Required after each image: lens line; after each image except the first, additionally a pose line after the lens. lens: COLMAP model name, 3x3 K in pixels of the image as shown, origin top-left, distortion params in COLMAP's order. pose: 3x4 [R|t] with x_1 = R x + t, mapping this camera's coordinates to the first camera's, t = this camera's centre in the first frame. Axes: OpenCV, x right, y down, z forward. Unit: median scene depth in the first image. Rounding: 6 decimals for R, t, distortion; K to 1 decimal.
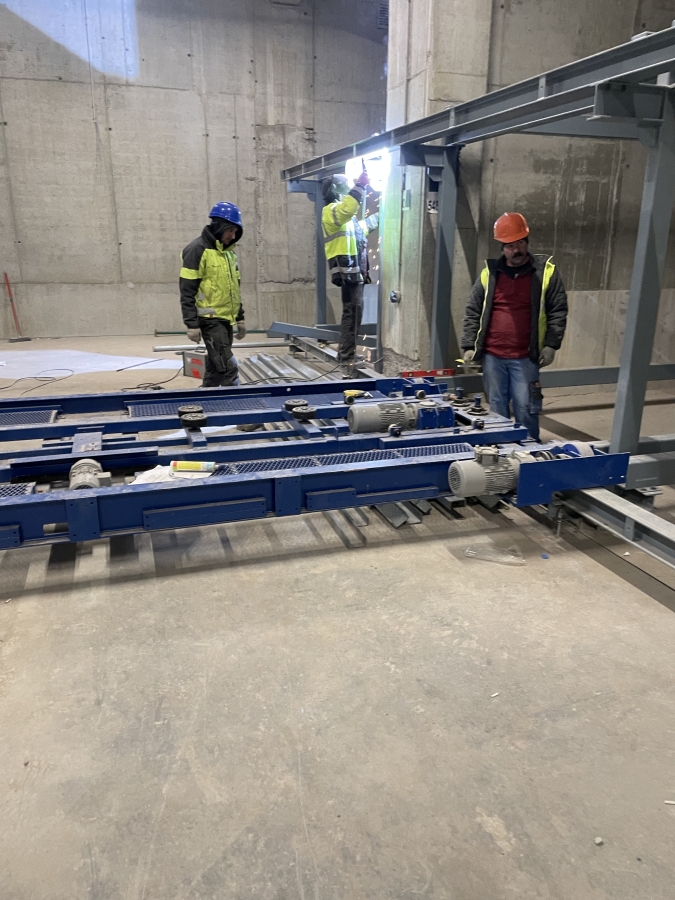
lens RADIAL K [[695.5, 0, 337.5], [0, 695.5, 450.0], [0, 0, 1]] dist [0.082129, -0.120712]
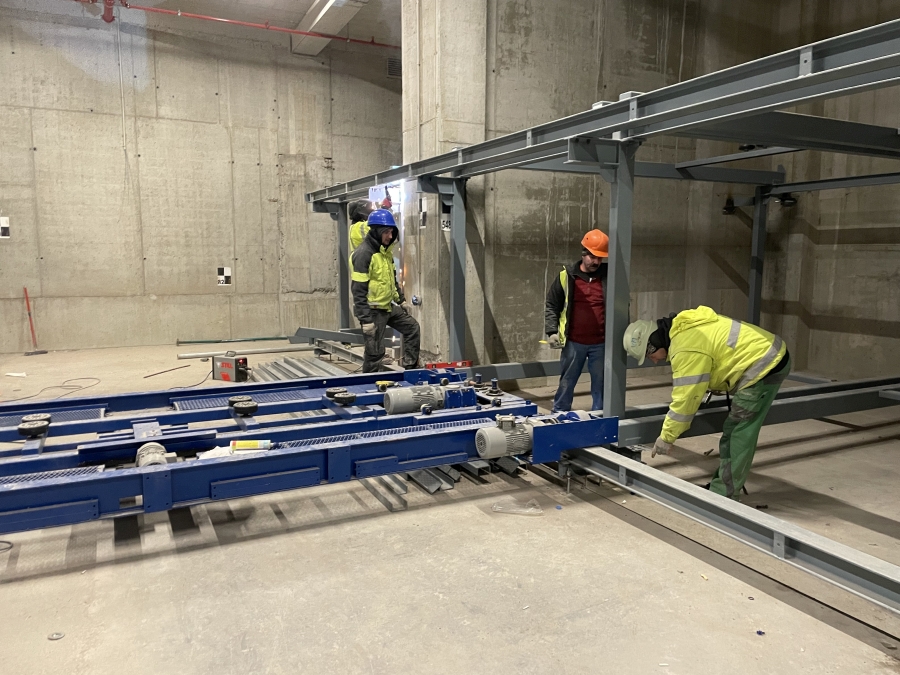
lens RADIAL K [[695.5, 0, 450.0], [0, 695.5, 337.5], [0, 0, 1]] dist [0.082129, -0.120712]
pose [[0.989140, -0.022850, 0.145188, -0.042816], [0.047663, 0.984324, -0.169806, 0.051415], [-0.139032, 0.174882, 0.974724, -0.148981]]
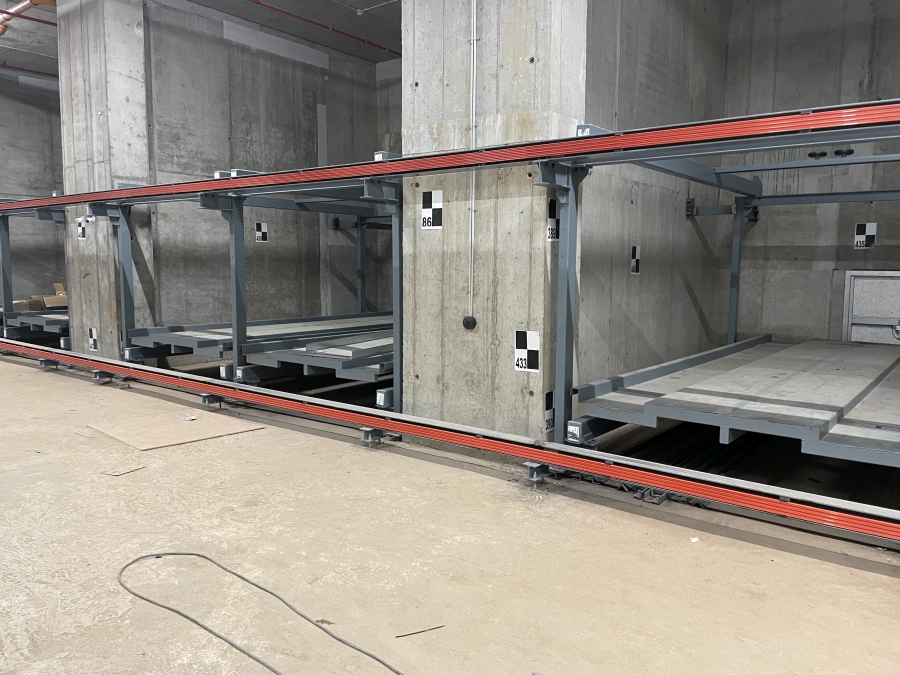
lens RADIAL K [[695.5, 0, 450.0], [0, 695.5, 337.5], [0, 0, 1]] dist [0.082129, -0.120712]
pose [[0.834984, -0.058253, 0.547181, -0.120983], [0.161019, 0.976722, -0.141729, 0.209330], [-0.526188, 0.206448, 0.824927, -0.669685]]
